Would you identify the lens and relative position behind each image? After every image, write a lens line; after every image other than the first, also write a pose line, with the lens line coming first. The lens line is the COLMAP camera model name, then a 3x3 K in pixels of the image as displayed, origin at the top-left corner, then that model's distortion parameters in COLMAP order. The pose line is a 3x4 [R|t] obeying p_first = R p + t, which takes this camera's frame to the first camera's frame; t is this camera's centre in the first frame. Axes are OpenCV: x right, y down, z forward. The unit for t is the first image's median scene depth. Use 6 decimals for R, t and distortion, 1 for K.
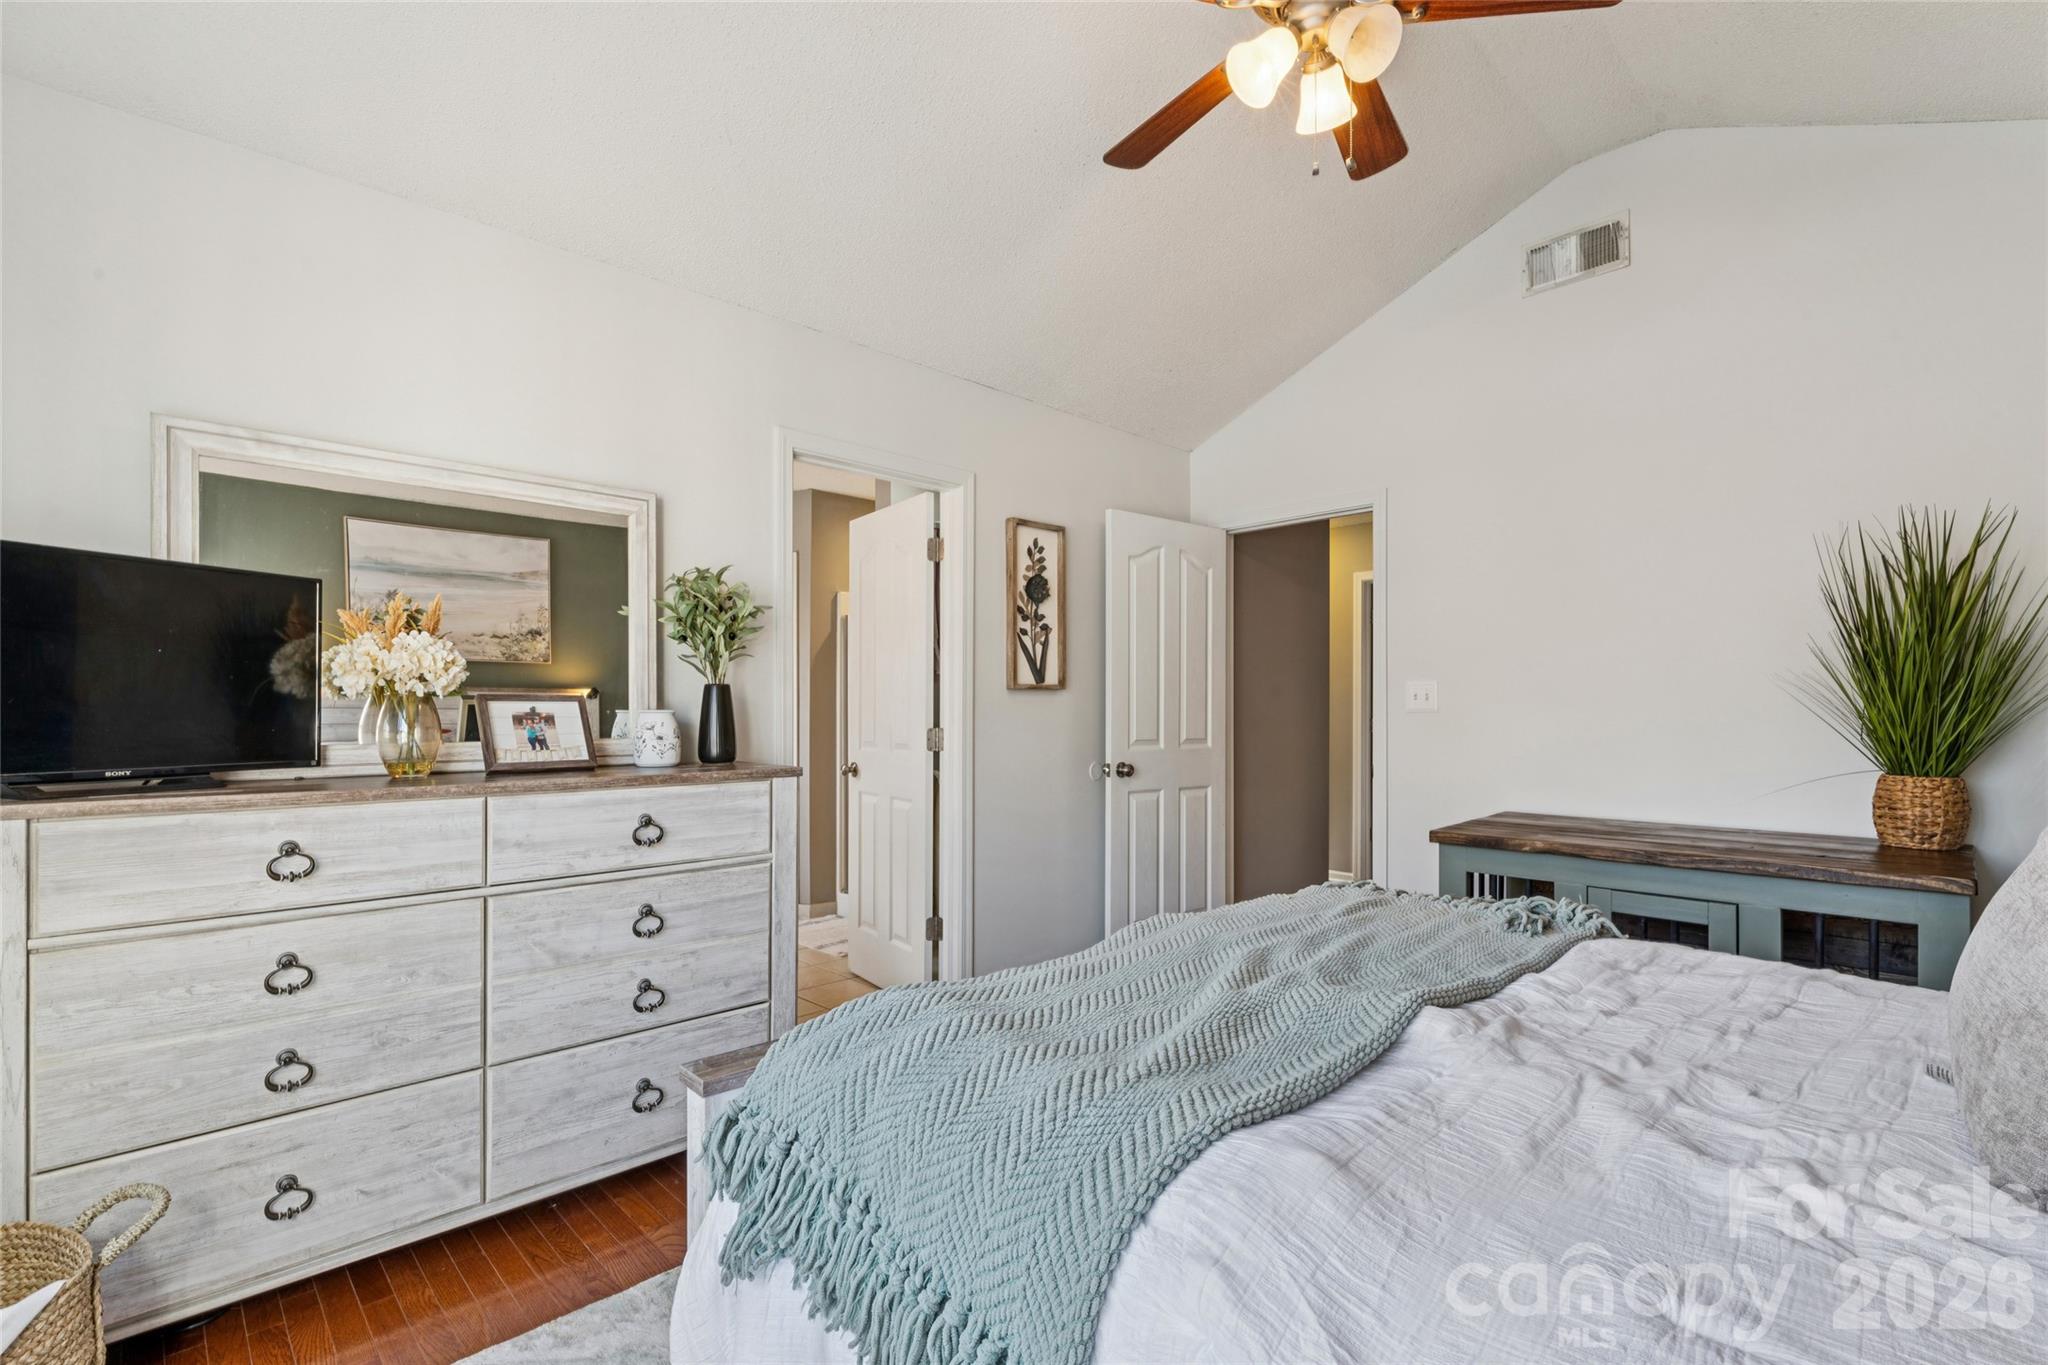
lens RADIAL K [[930.2, 0, 1033.1], [0, 930.2, 698.9], [0, 0, 1]] dist [-0.000540, 0.000658]
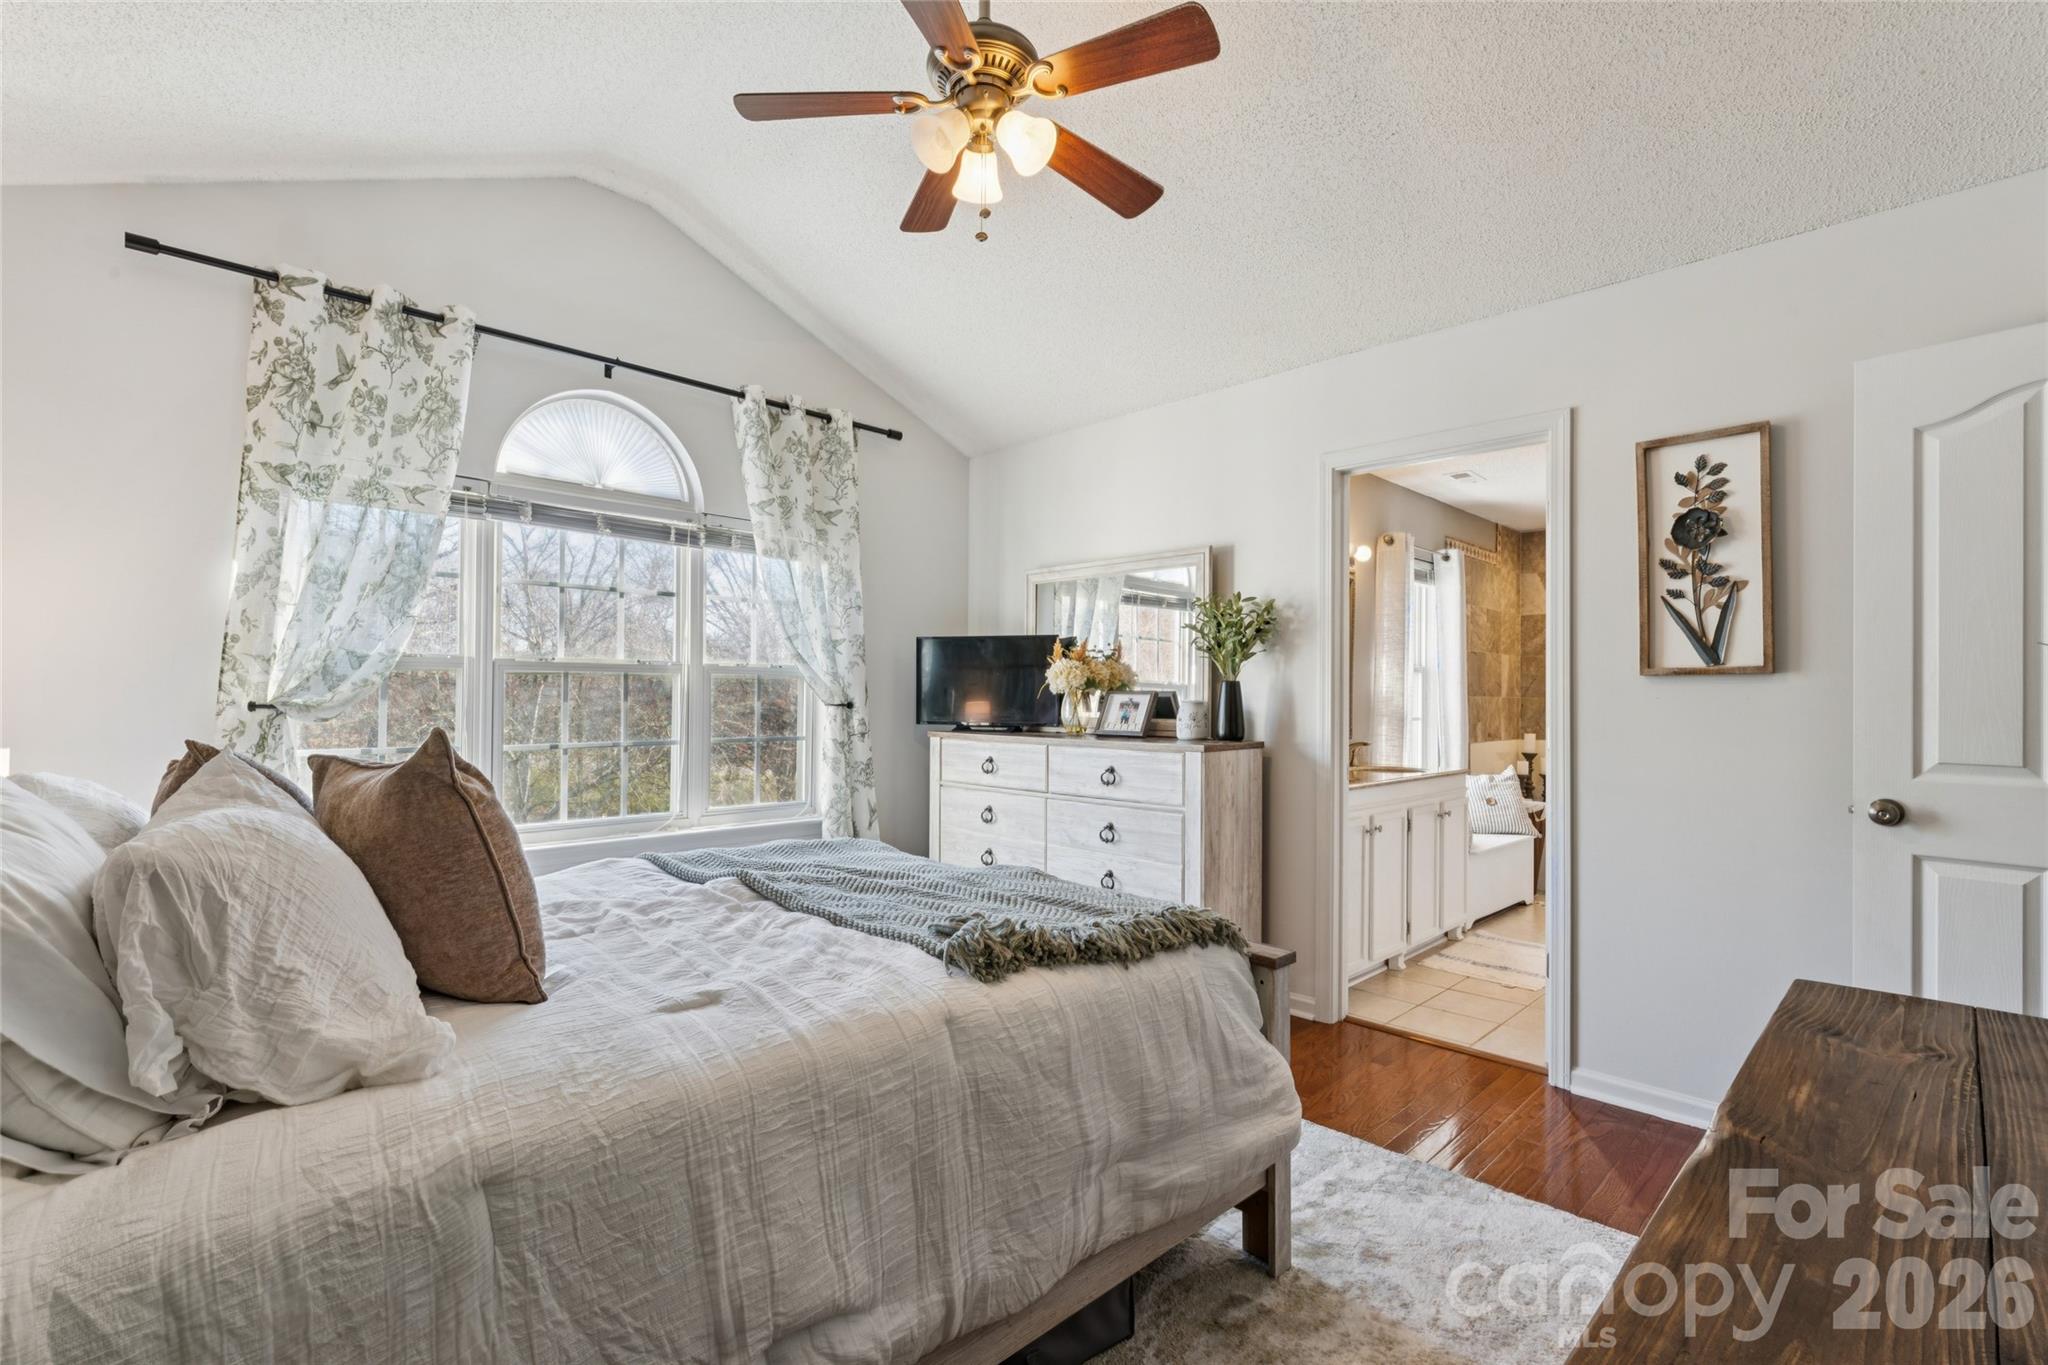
lens RADIAL K [[930.2, 0, 1039.5], [0, 930.2, 682.7], [0, 0, 1]] dist [-0.000540, 0.000658]
pose [[0.021036, -0.022619, -0.999523, 0.684215], [-0.001807, 0.999742, -0.022662, 0.012045], [0.999777, 0.002283, 0.020990, 0.501087]]
